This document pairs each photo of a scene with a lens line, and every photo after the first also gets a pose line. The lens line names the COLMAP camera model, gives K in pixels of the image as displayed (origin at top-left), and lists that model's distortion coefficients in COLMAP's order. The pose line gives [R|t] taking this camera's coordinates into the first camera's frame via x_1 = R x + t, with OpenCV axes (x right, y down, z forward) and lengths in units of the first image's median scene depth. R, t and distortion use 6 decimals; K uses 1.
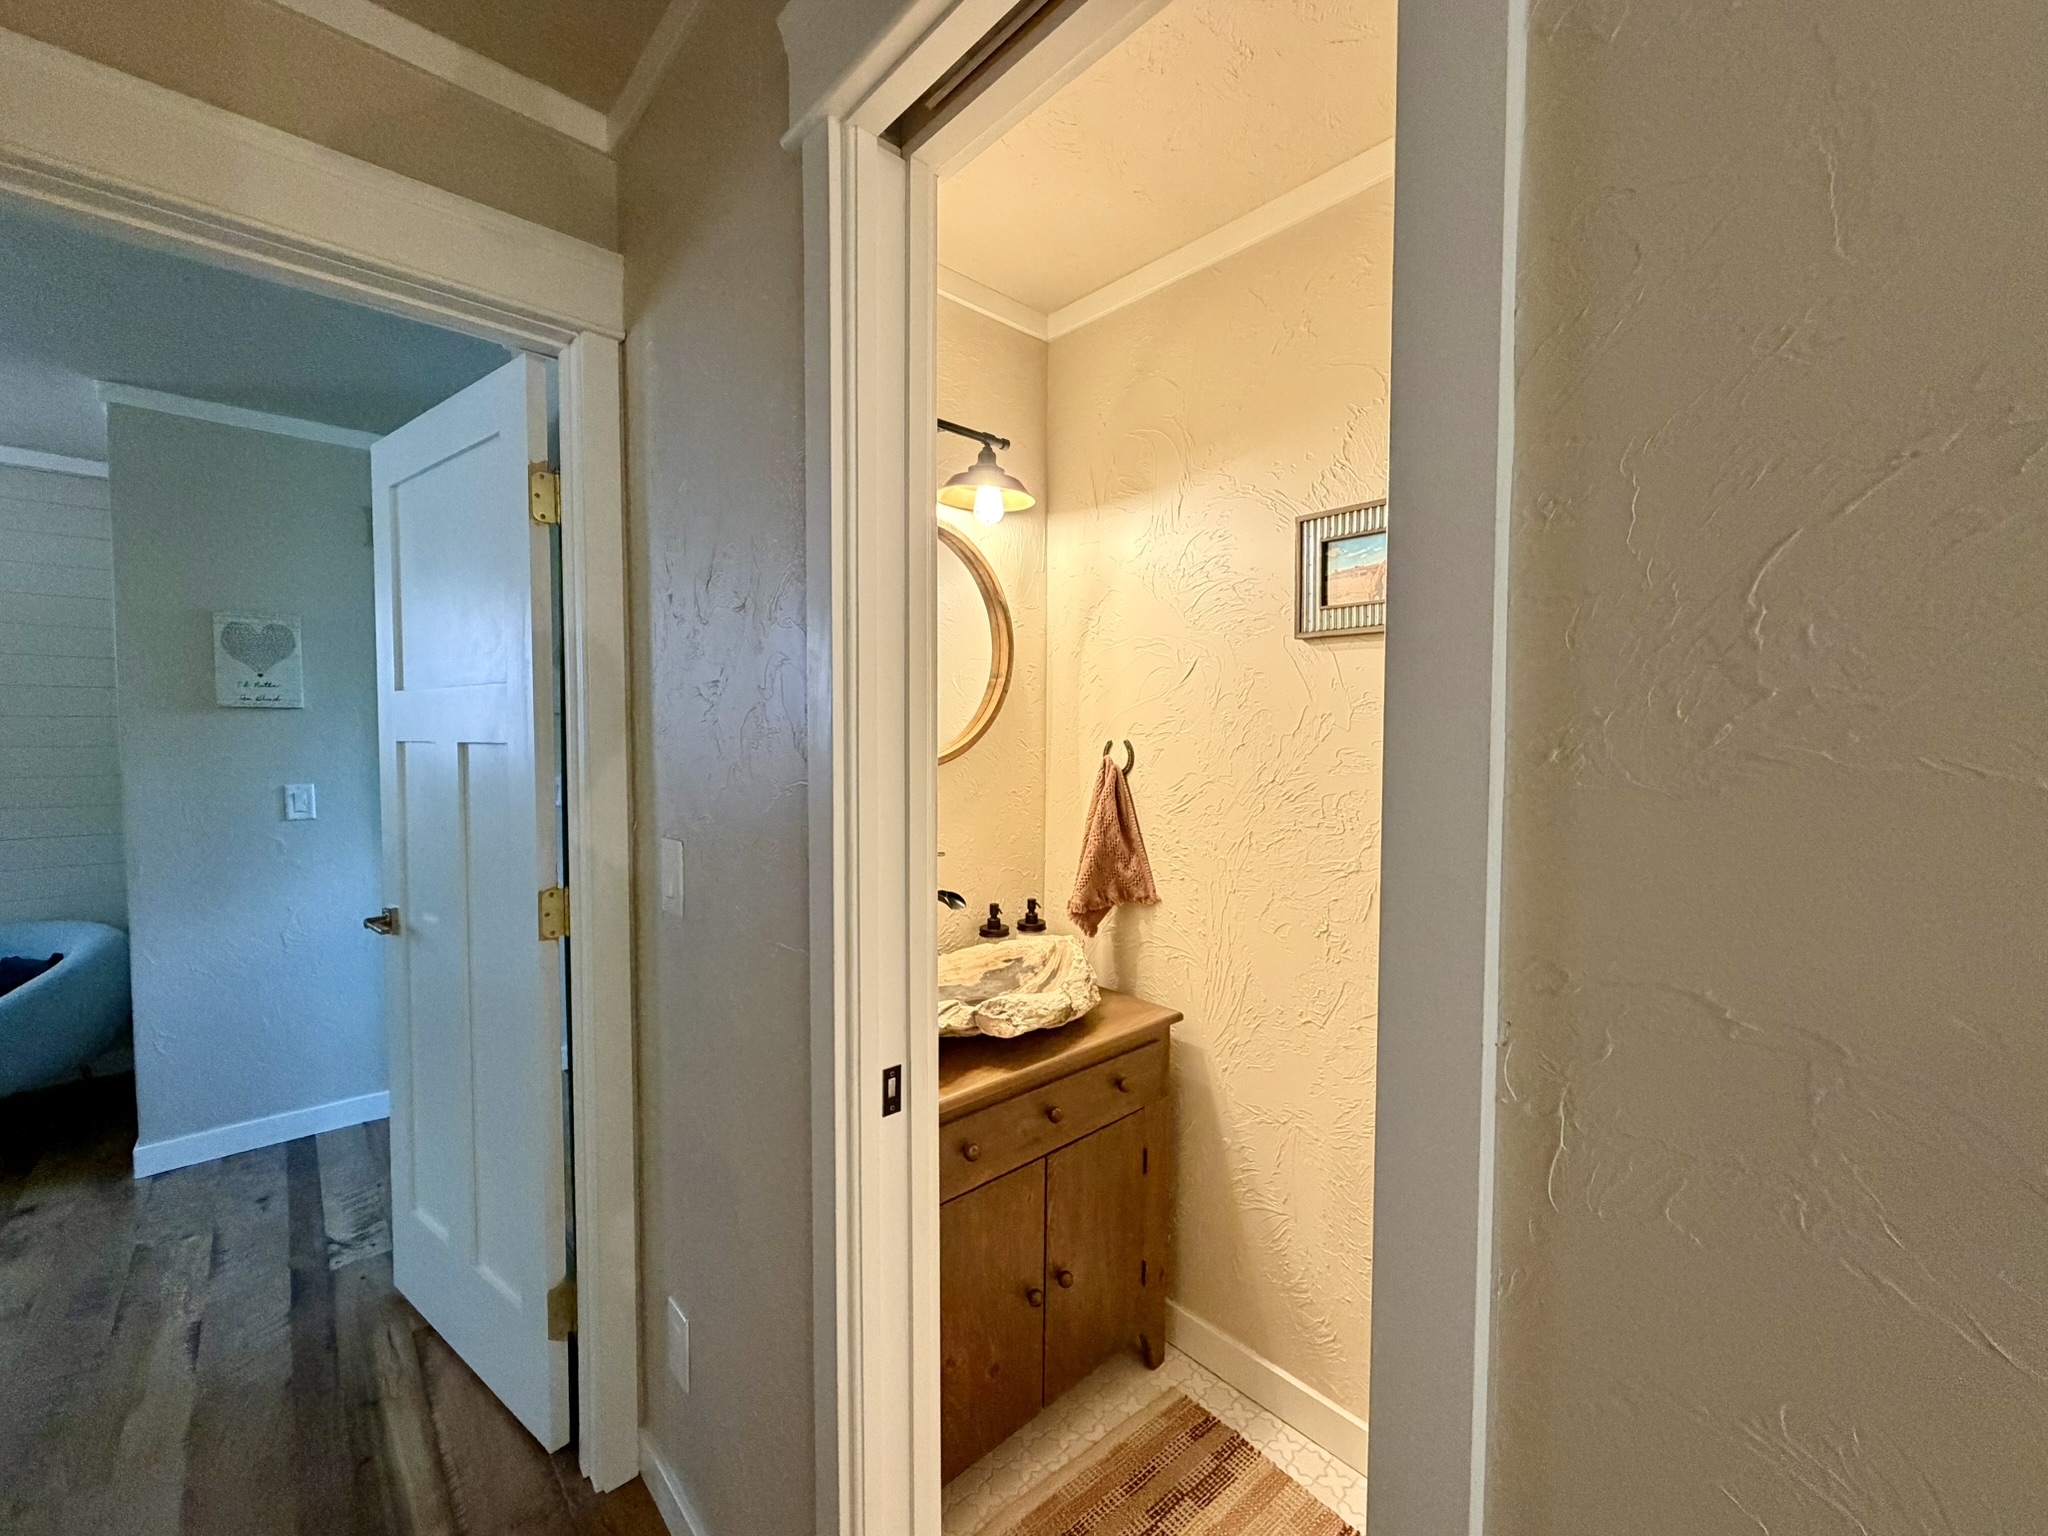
lens RADIAL K [[830.4, 0, 1024.0], [0, 830.4, 768.0], [0, 0, 1]] dist [0.008180, 0.000124]
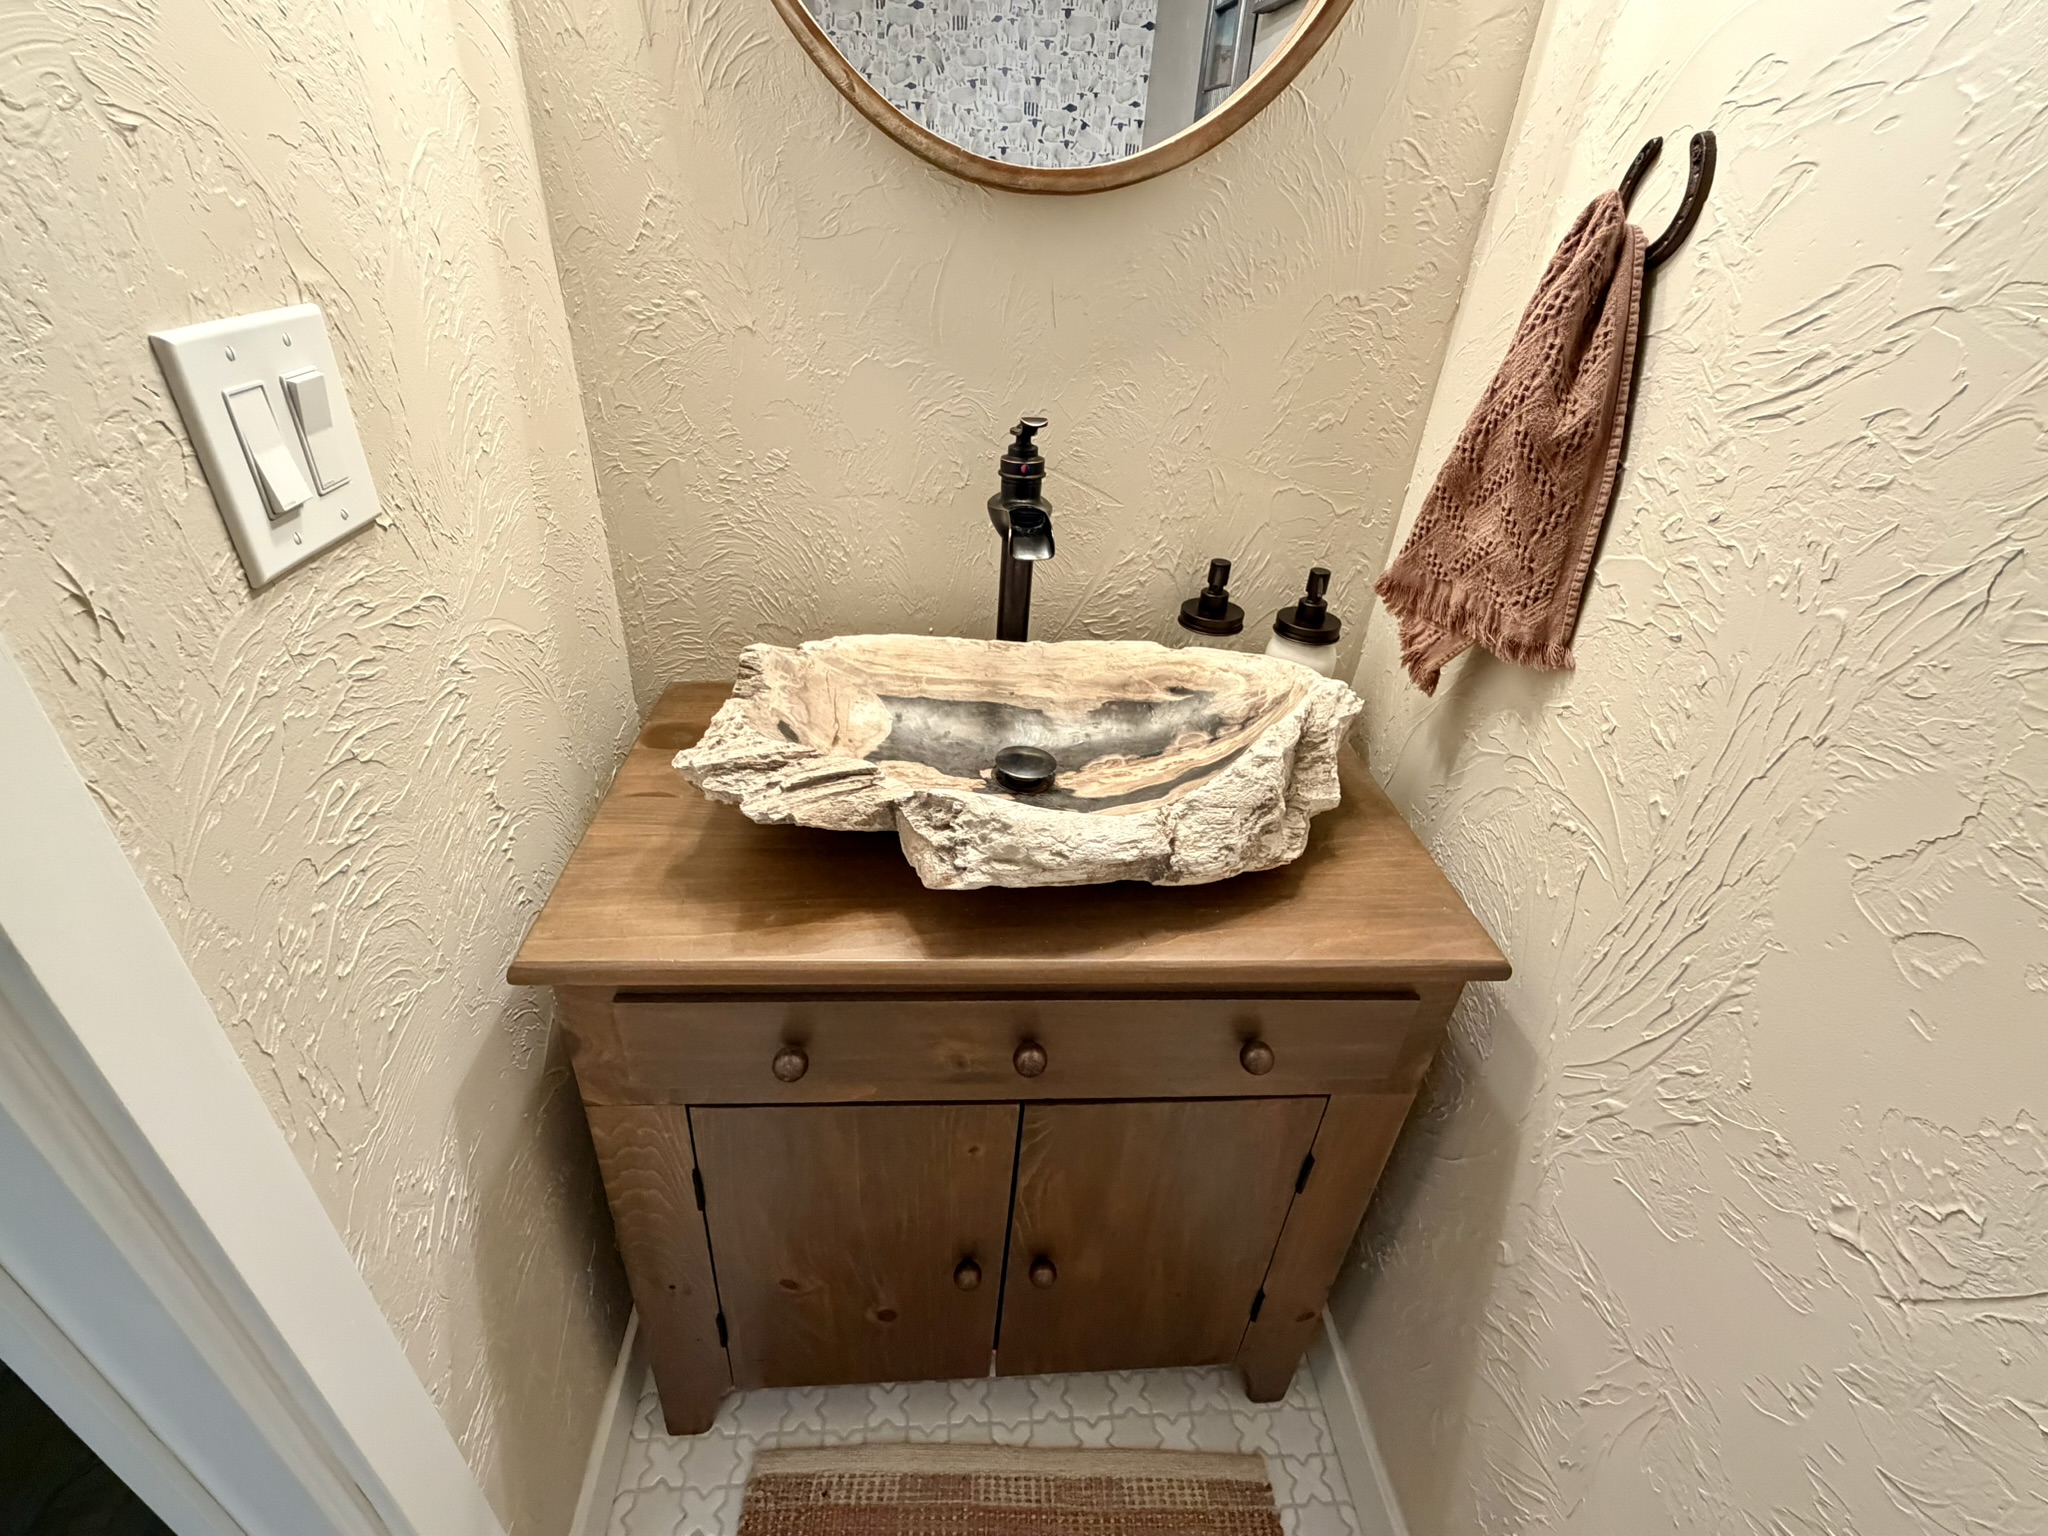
lens RADIAL K [[924.0, 0, 1025.5], [0, 924.0, 761.4], [0, 0, 1]] dist [-0.000613, -0.000079]
pose [[0.779379, 0.364338, -0.509732, 0.191087], [-0.091197, 0.870852, 0.483012, 0.025406], [0.619881, -0.329963, 0.711950, 0.565665]]
